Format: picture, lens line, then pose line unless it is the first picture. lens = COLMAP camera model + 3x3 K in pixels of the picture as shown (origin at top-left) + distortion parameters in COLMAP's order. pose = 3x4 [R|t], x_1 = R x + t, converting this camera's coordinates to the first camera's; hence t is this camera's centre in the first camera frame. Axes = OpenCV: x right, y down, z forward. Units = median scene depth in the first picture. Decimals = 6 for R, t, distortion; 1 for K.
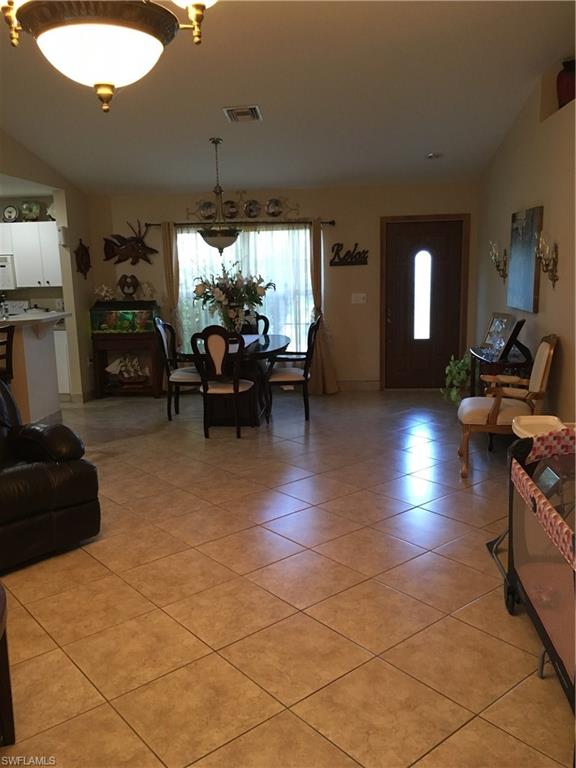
lens RADIAL K [[653.7, 0, 288.0], [0, 653.7, 384.0], [0, 0, 1]] dist [0.098165, -0.130393]
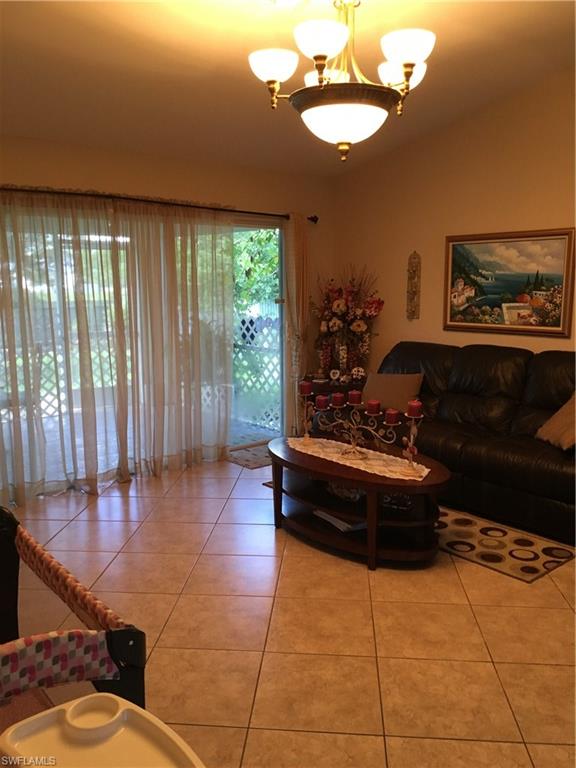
lens RADIAL K [[653.7, 0, 288.0], [0, 653.7, 384.0], [0, 0, 1]] dist [0.098165, -0.130393]
pose [[-0.705118, 0.137104, -0.695709, 0.608339], [-0.101406, 0.951548, 0.290300, -0.258523], [0.701802, 0.275244, -0.657050, 1.414572]]
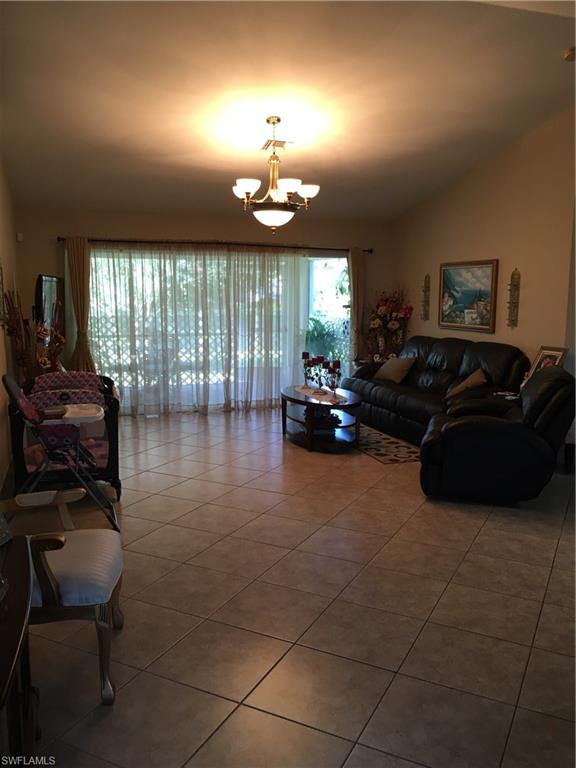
lens RADIAL K [[653.7, 0, 288.0], [0, 653.7, 384.0], [0, 0, 1]] dist [0.098165, -0.130393]
pose [[-0.920936, 0.070370, -0.383307, 0.588686], [-0.052991, 0.951816, 0.302058, -0.476980], [0.386093, 0.298488, -0.872833, 2.682554]]
